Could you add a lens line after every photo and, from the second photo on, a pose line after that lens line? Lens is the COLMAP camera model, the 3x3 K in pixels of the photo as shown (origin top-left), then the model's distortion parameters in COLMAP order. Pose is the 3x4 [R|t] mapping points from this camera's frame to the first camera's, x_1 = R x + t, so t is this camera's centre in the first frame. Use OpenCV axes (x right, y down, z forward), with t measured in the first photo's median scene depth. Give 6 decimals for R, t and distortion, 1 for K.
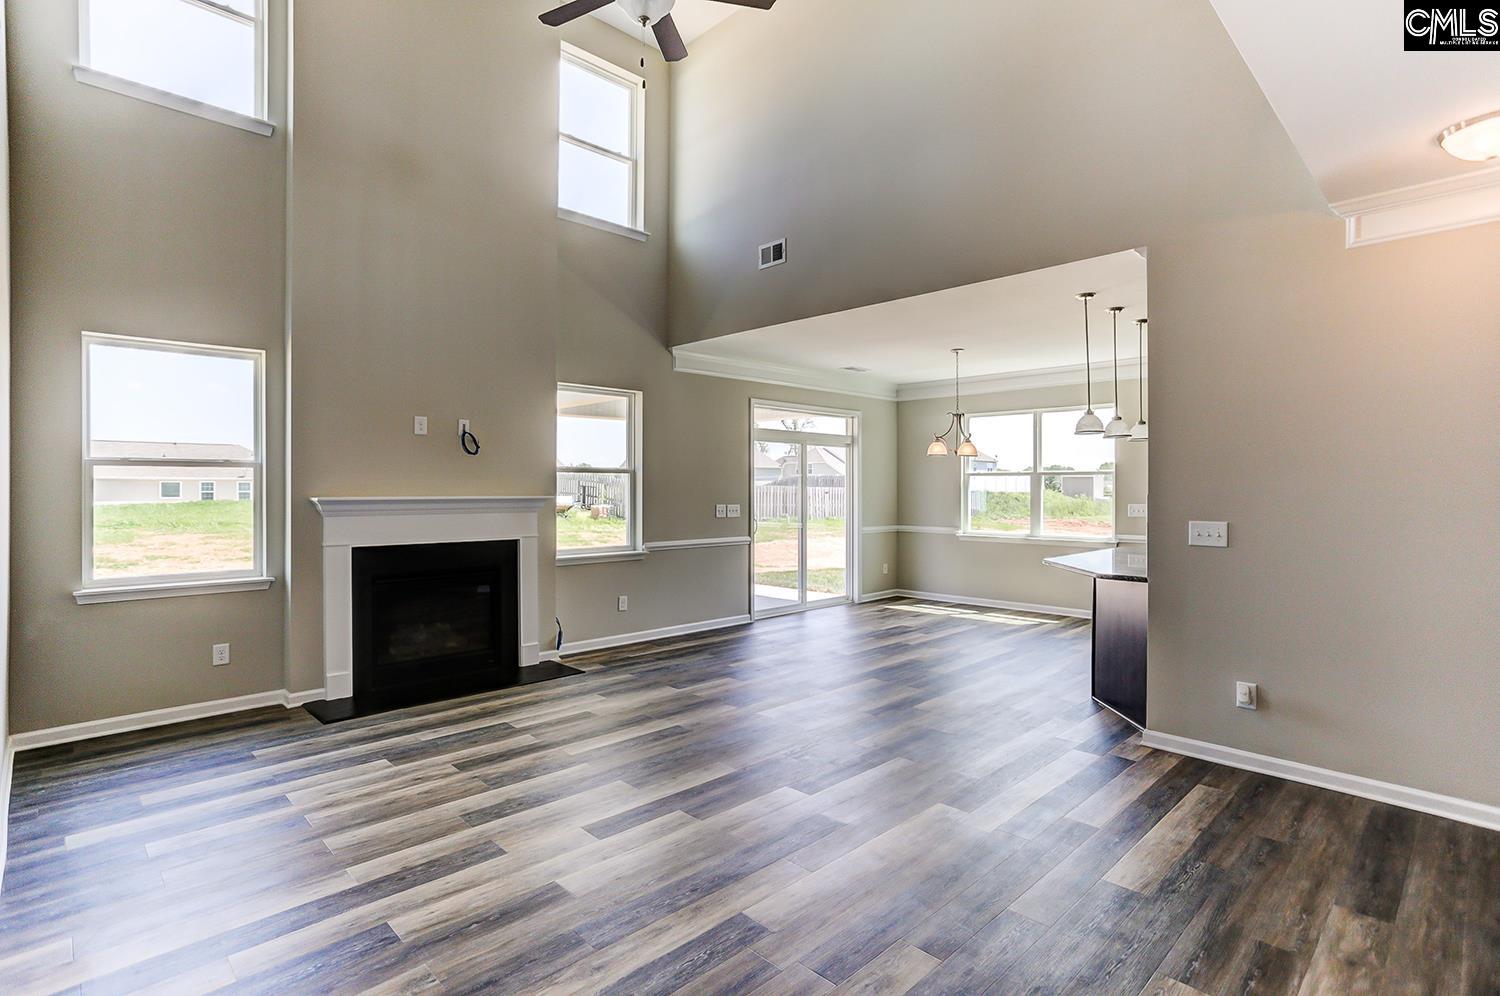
lens RADIAL K [[735.8, 0, 743.3], [0, 735.8, 492.6], [0, 0, 1]] dist [-0.050628, 0.052071]
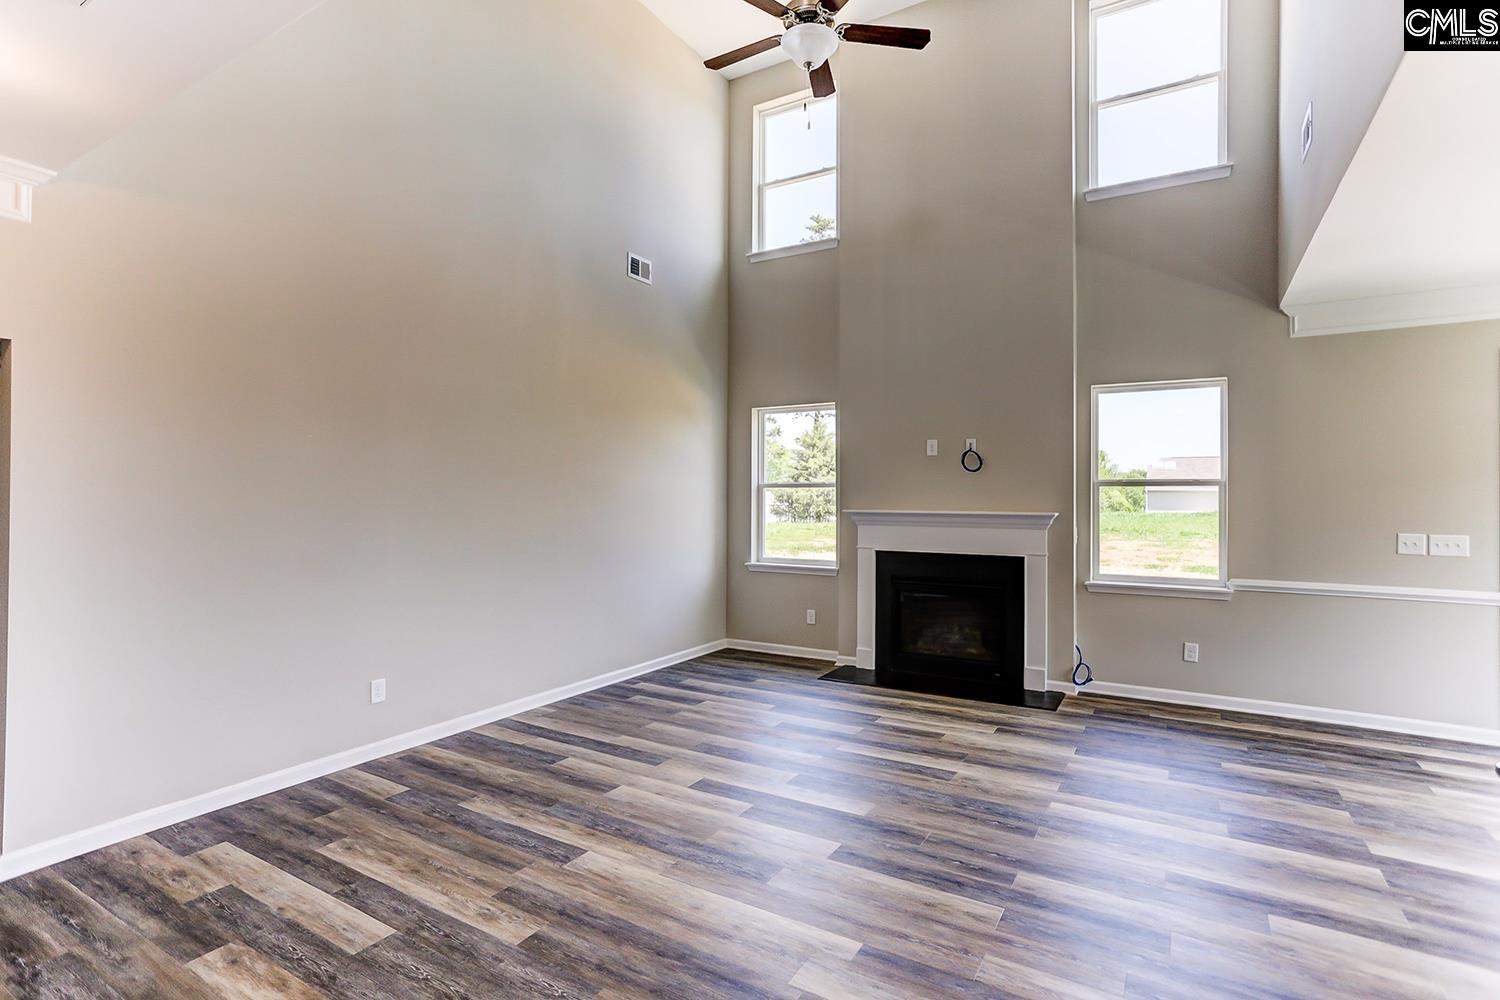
lens RADIAL K [[735.8, 0, 743.3], [0, 735.8, 494.6], [0, 0, 1]] dist [-0.050628, 0.052071]
pose [[0.257352, -0.003242, -0.966312, 0.640180], [-0.007923, 0.999954, -0.005465, -0.012404], [0.966285, 0.009062, 0.257315, 0.470614]]
